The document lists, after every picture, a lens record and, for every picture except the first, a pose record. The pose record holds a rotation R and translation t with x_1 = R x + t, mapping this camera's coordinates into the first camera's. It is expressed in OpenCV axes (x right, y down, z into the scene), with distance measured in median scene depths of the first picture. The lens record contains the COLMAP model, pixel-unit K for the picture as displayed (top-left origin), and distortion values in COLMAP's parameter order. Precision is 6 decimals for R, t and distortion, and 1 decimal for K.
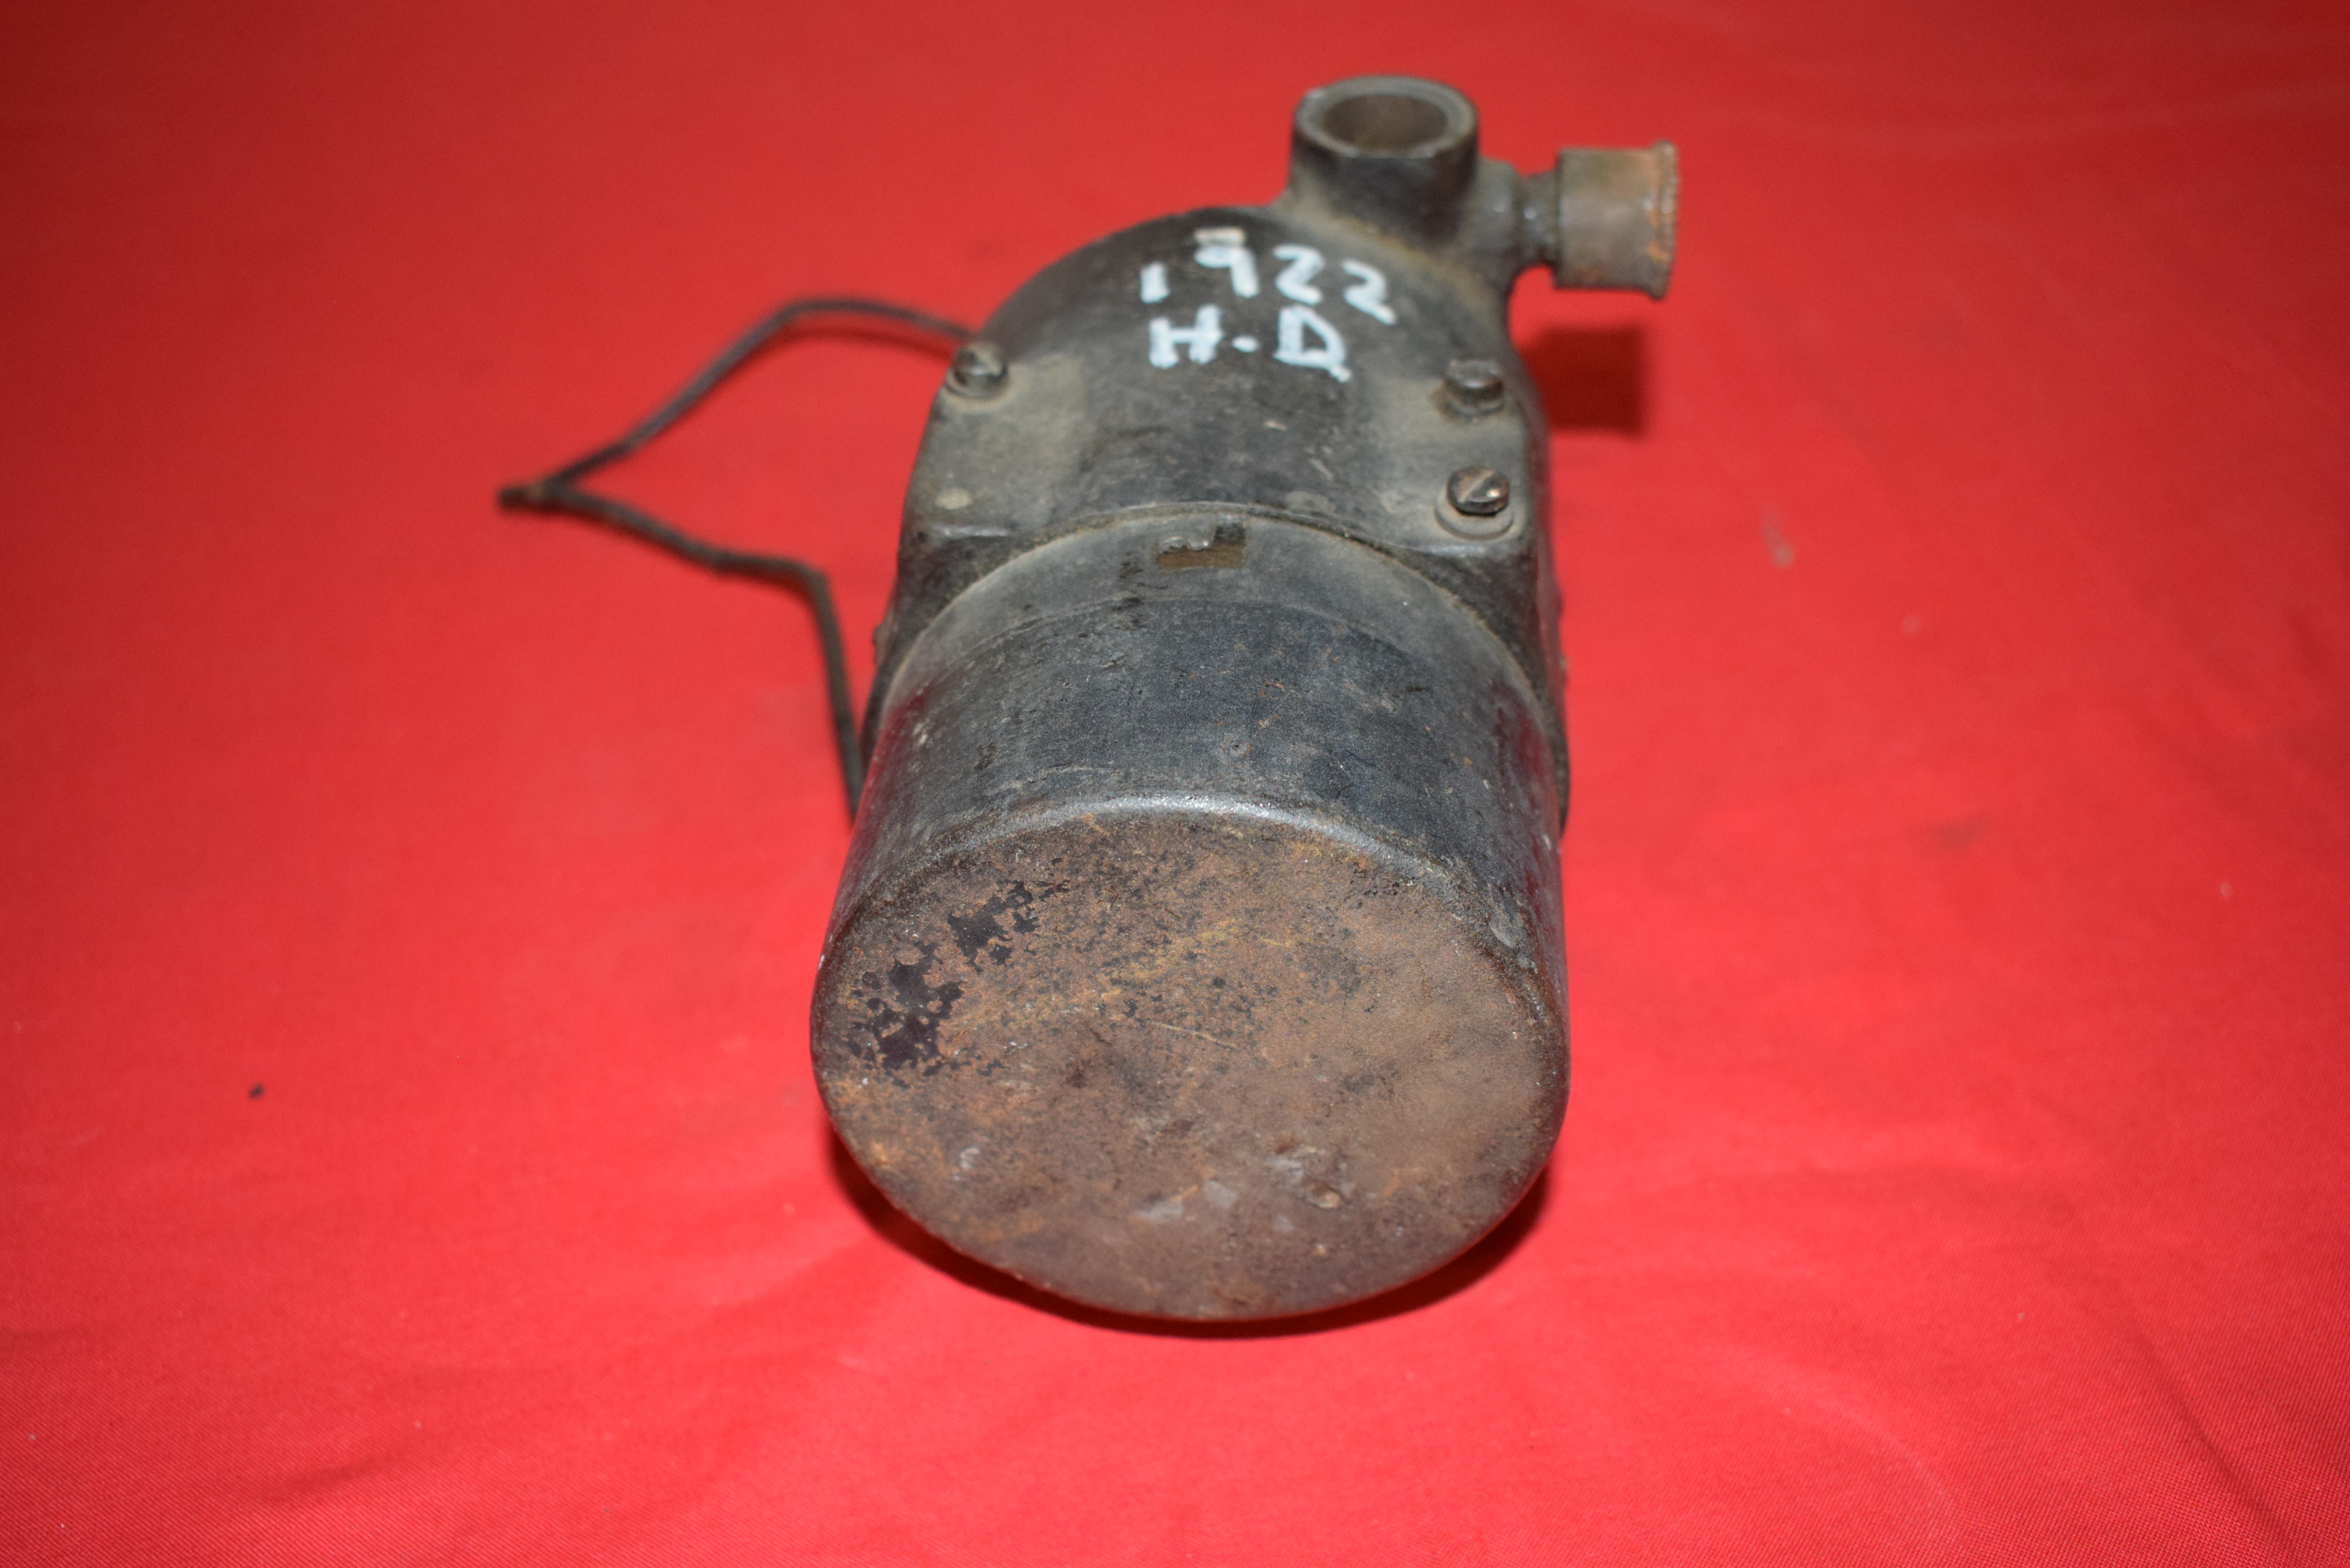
lens RADIAL K [[2568.6, 0, 1175.0], [0, 2568.6, 784.0], [0, 0, 1]] dist [-0.104741, -0.003004]
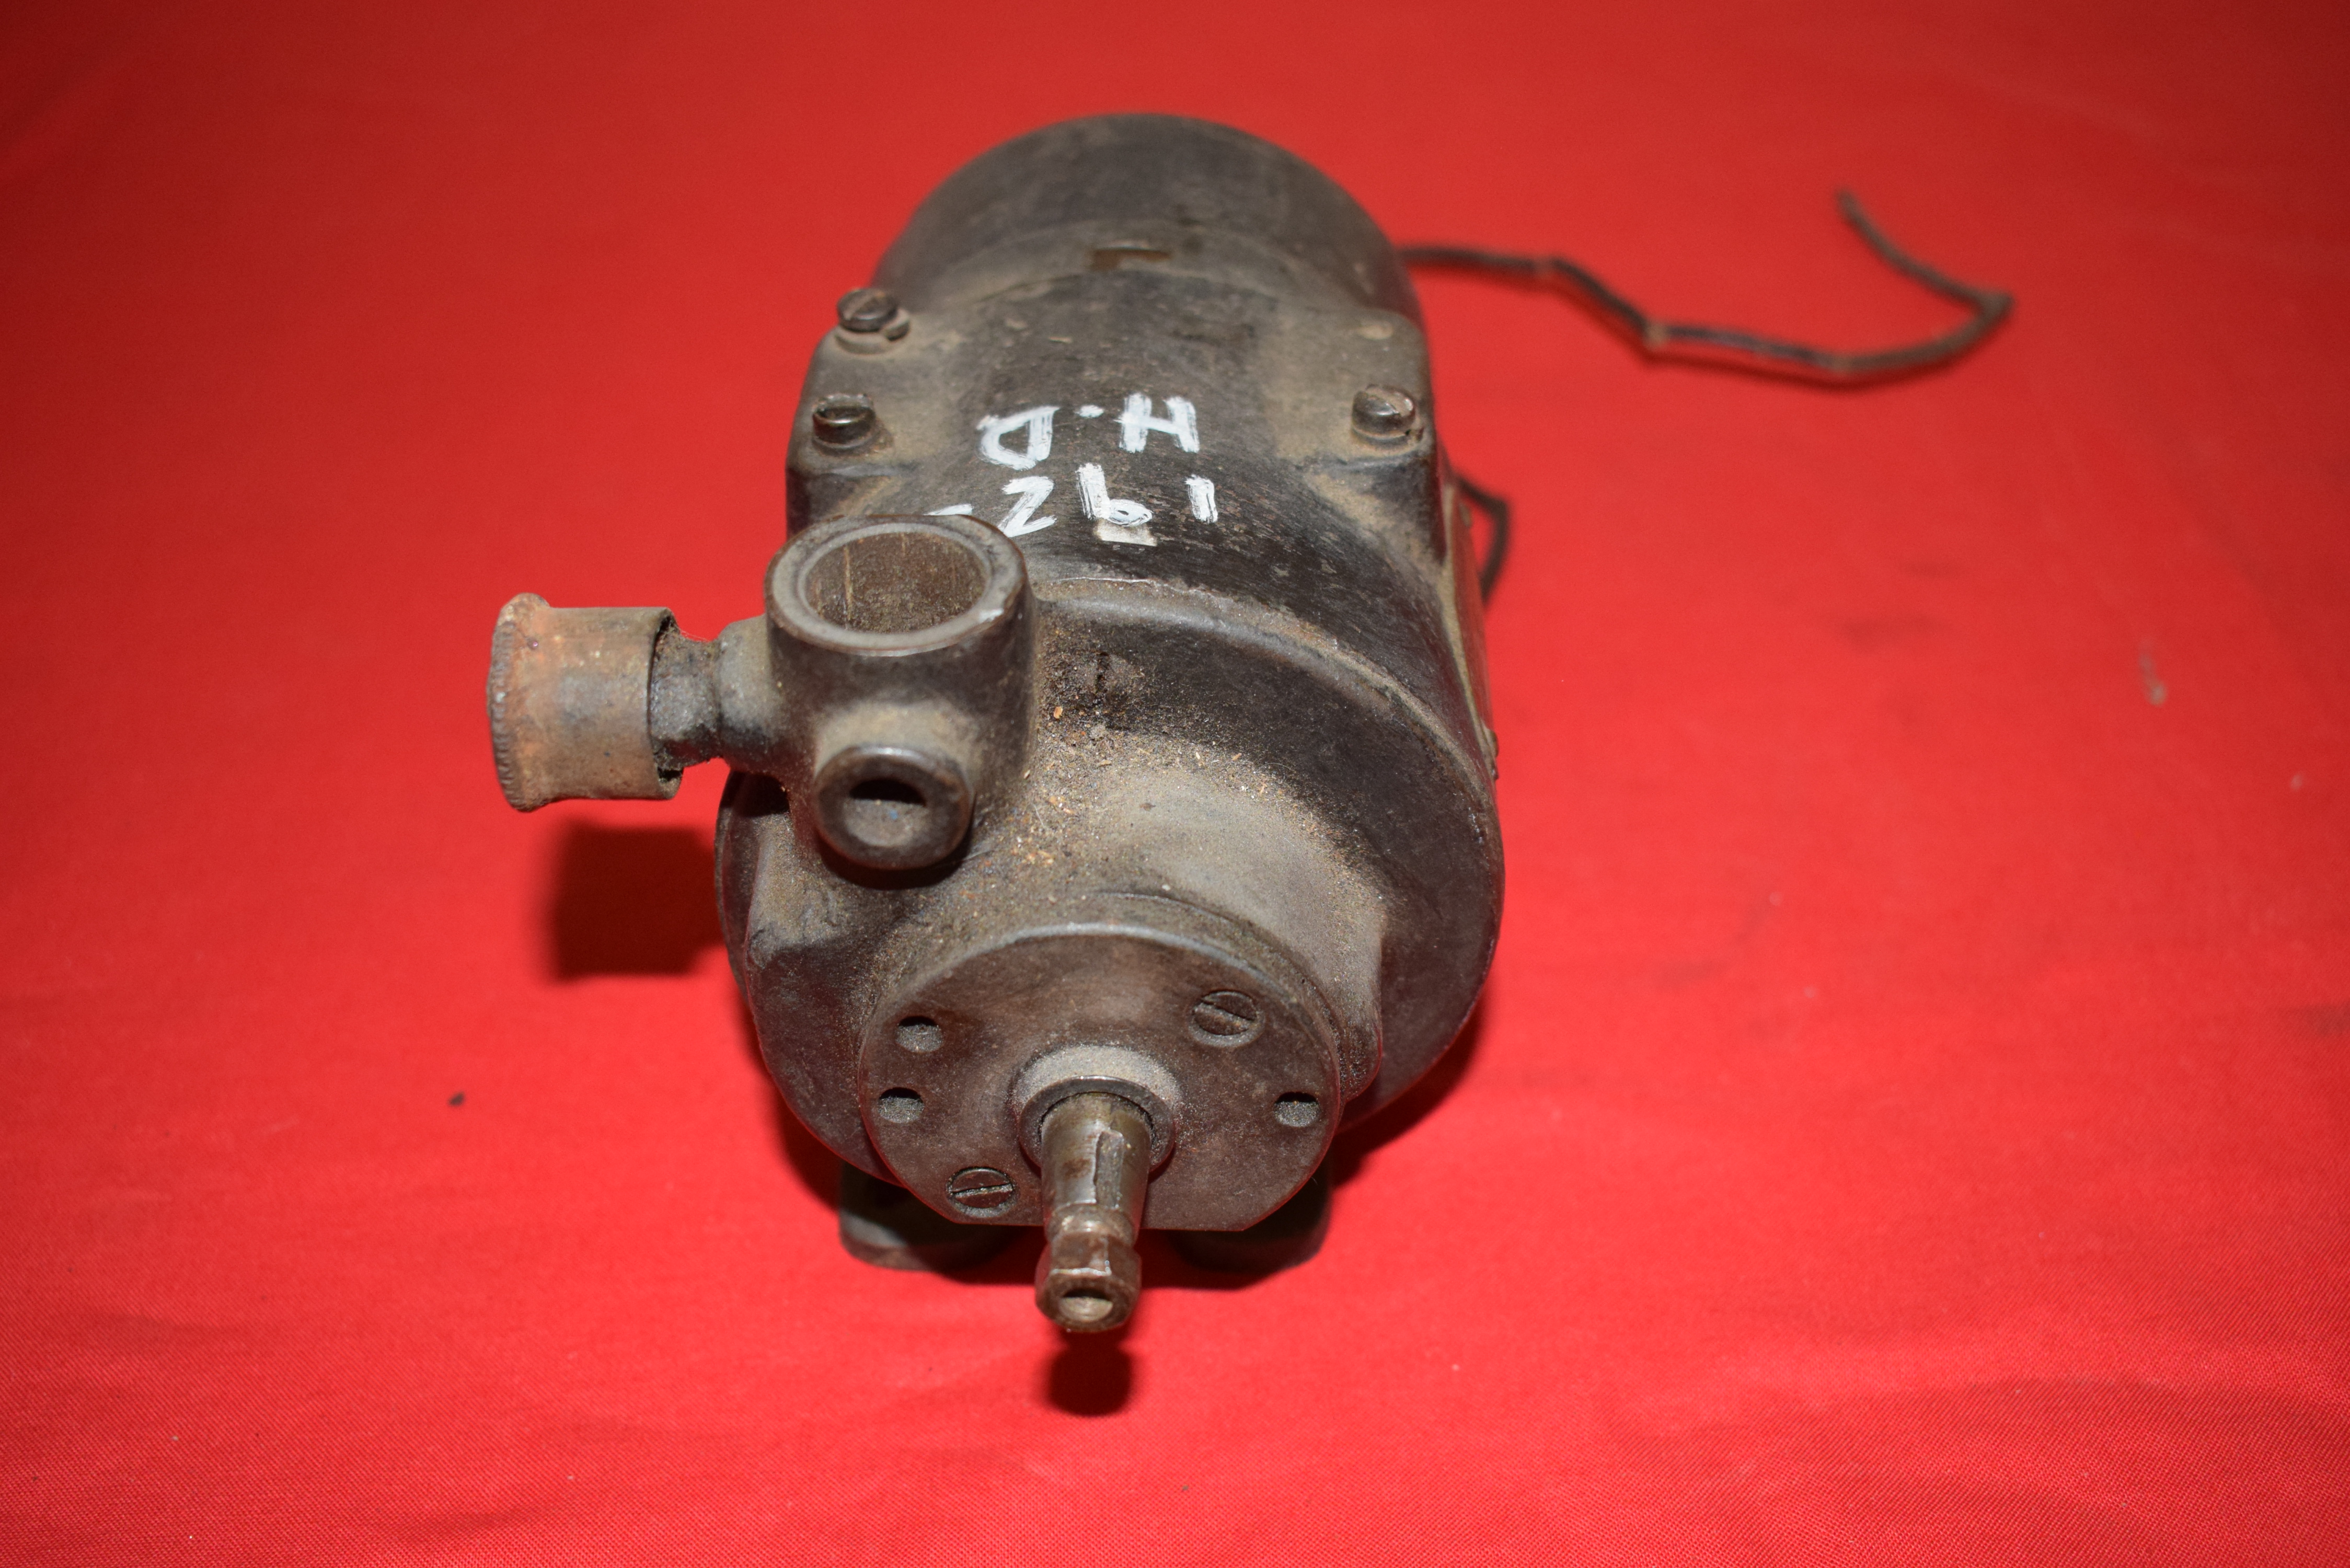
lens RADIAL K [[2568.6, 0, 1175.0], [0, 2568.6, 784.0], [0, 0, 1]] dist [-0.104741, -0.003004]
pose [[-0.998023, 0.059670, -0.019716, 0.024165], [-0.010017, 0.158673, 0.987280, -1.064487], [0.062040, 0.985526, -0.157762, 1.300891]]
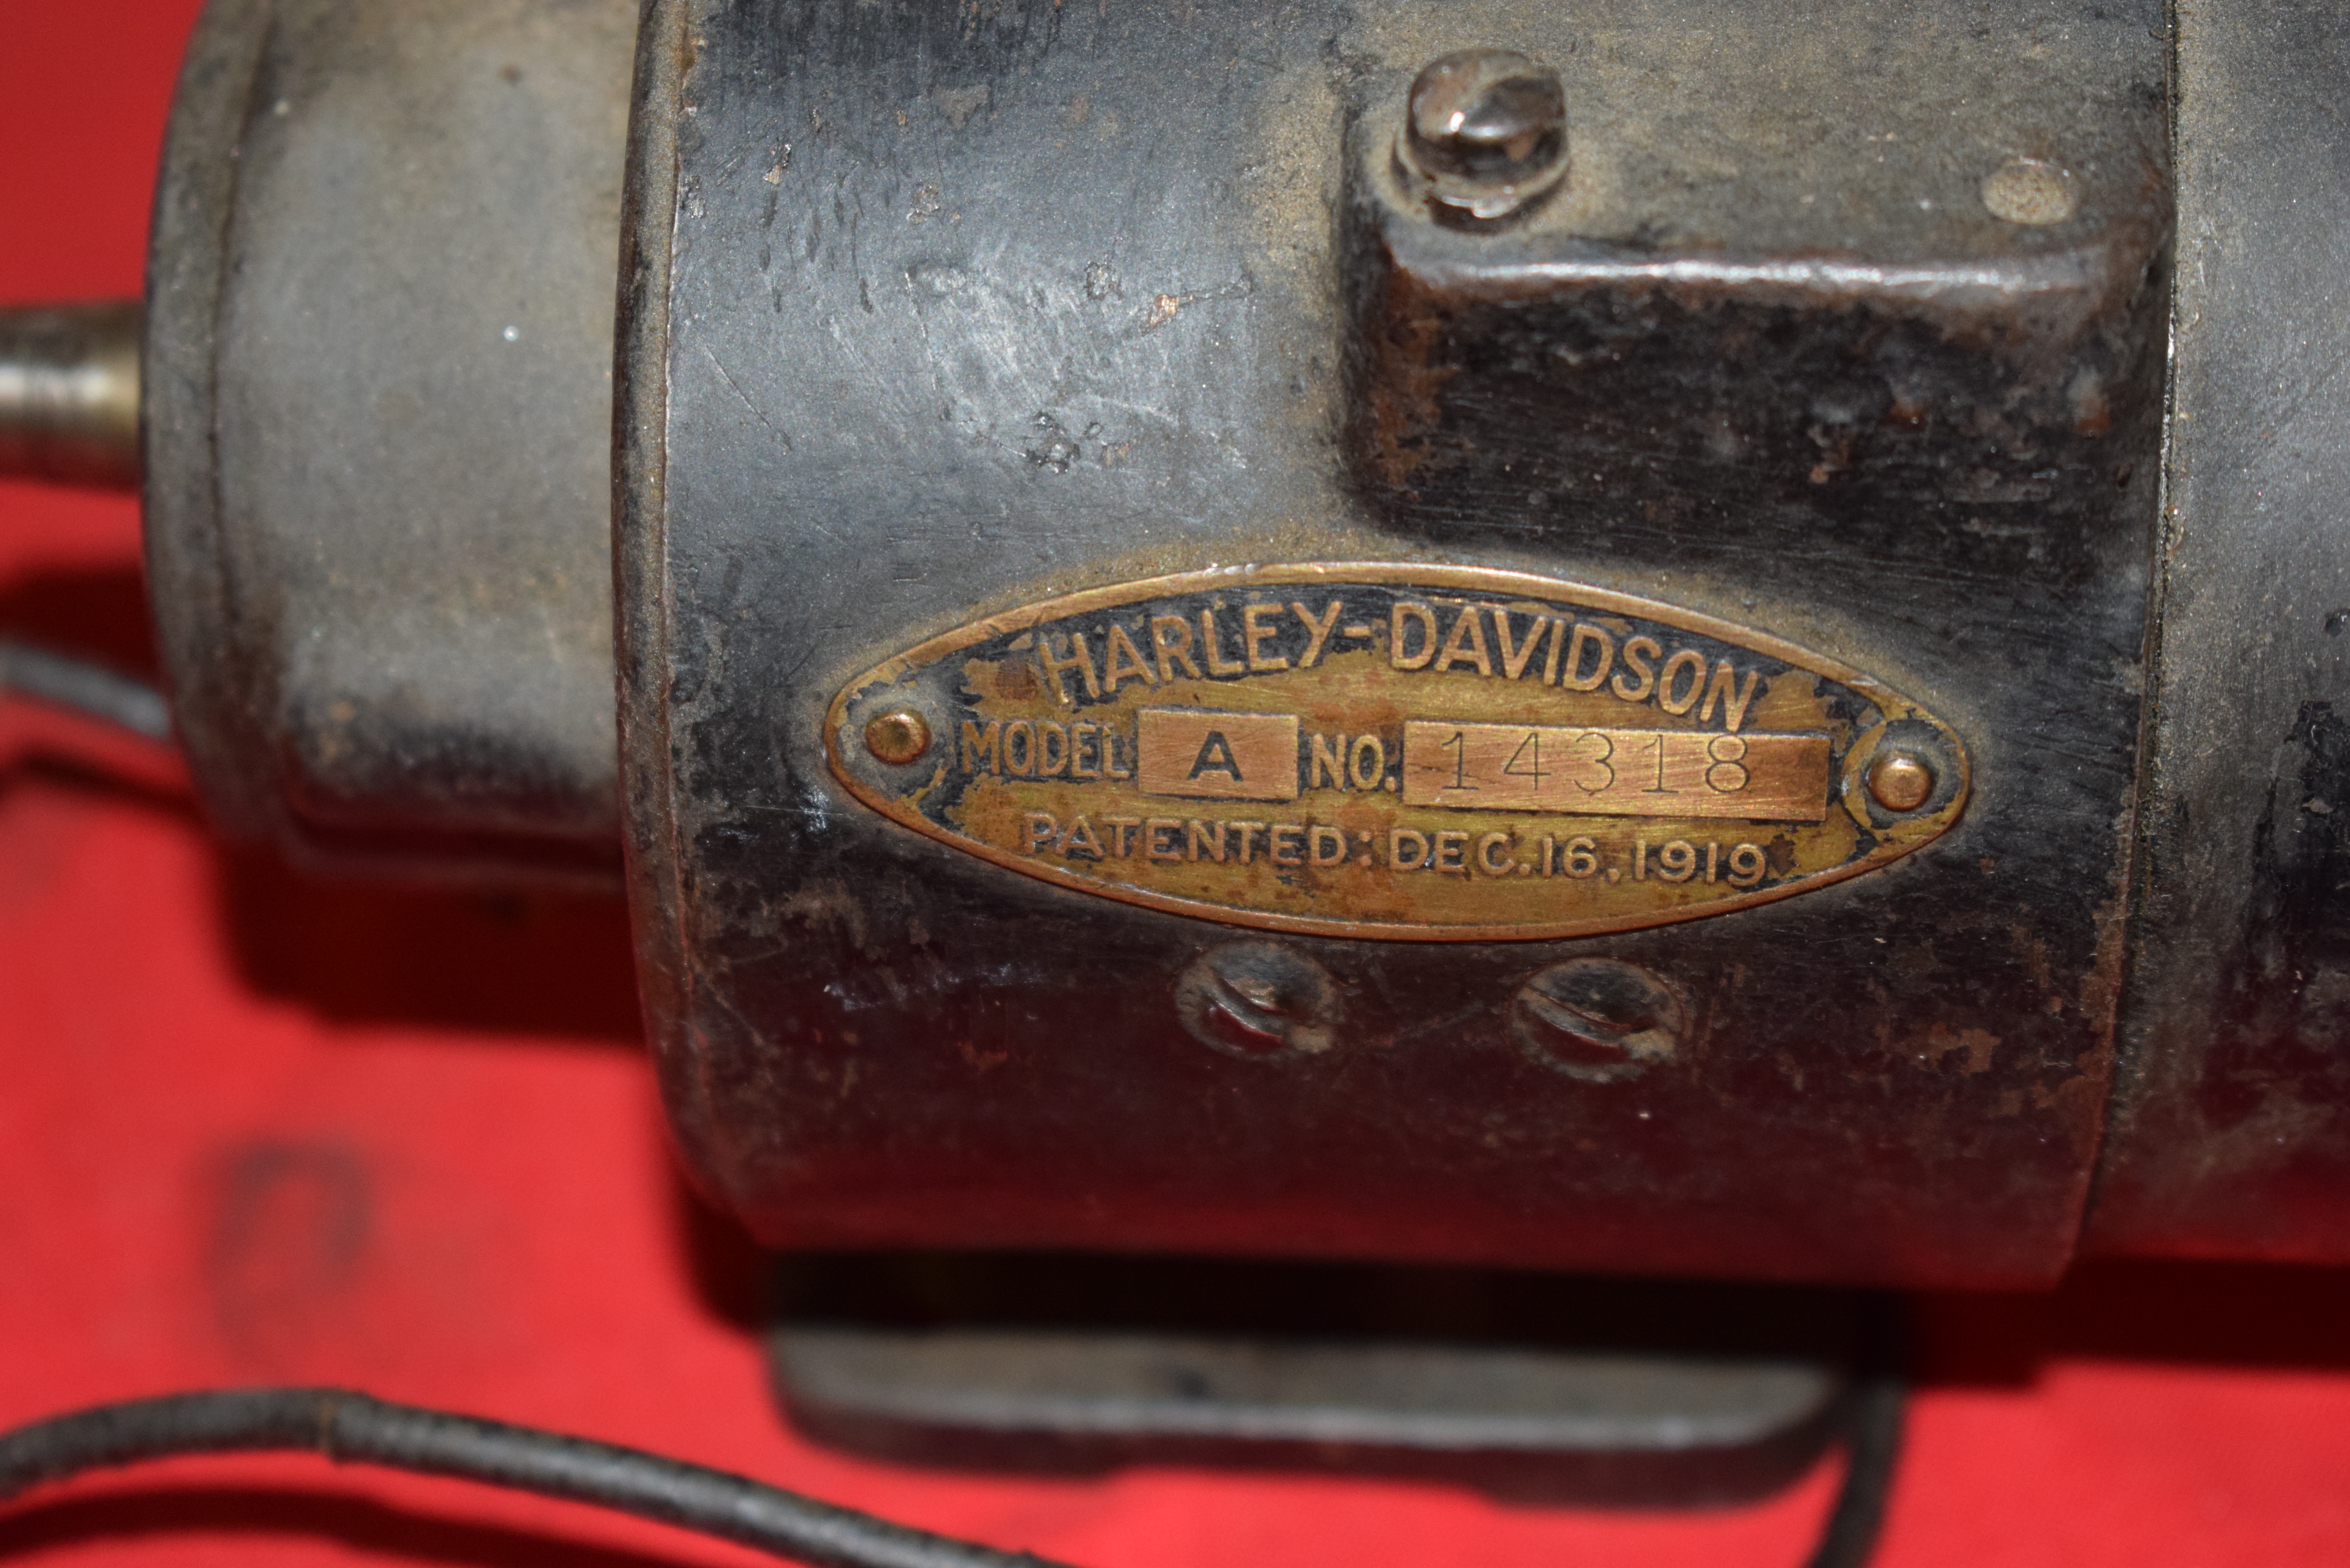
lens RADIAL K [[5427.7, 0, 1175.0], [0, 5427.7, 784.0], [0, 0, 1]] dist [0.020445, 0.477300]
pose [[-0.000247, -0.651457, 0.758685, -0.725887], [0.676071, 0.558918, 0.480144, -0.515166], [-0.736836, 0.513044, 0.440293, 0.766167]]
